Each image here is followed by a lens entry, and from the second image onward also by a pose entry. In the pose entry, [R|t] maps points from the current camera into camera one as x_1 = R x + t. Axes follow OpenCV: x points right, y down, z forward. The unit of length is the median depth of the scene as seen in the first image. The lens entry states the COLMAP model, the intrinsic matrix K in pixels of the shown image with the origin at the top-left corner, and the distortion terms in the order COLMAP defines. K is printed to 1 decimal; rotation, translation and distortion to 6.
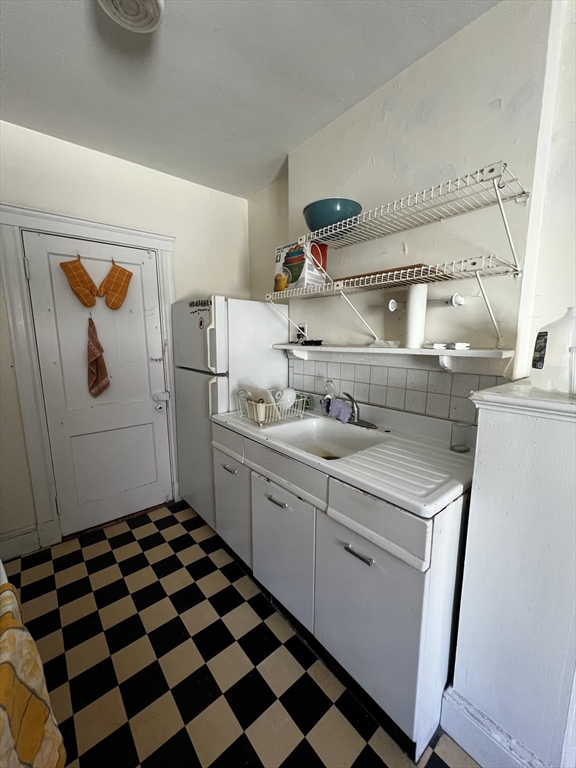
lens RADIAL K [[306.1, 0, 288.0], [0, 306.1, 384.0], [0, 0, 1]] dist [-0.000023, -0.000042]
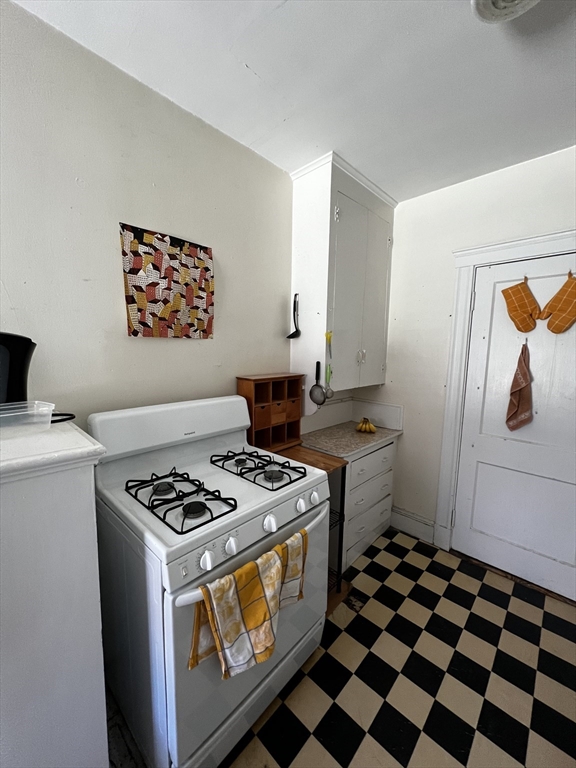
lens RADIAL K [[306.1, 0, 288.0], [0, 306.1, 384.0], [0, 0, 1]] dist [-0.000023, -0.000042]
pose [[0.110227, 0.125549, -0.985945, 0.179184], [-0.170333, 0.979700, 0.105710, -0.076183], [0.979202, 0.156287, 0.129374, 0.217675]]
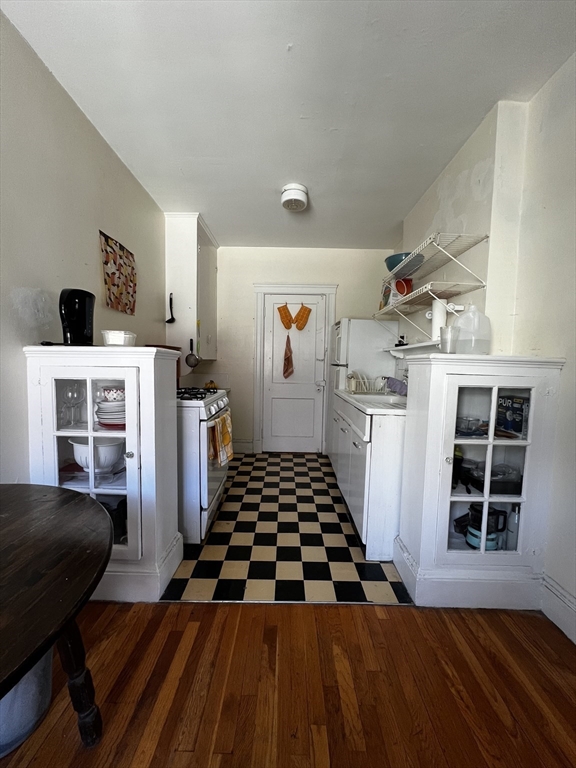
lens RADIAL K [[306.1, 0, 288.0], [0, 306.1, 384.0], [0, 0, 1]] dist [-0.000023, -0.000042]
pose [[0.766109, 0.064724, -0.639443, 0.550638], [-0.123310, 0.991235, -0.047405, 0.163829], [0.630770, 0.115167, 0.767376, -0.381984]]
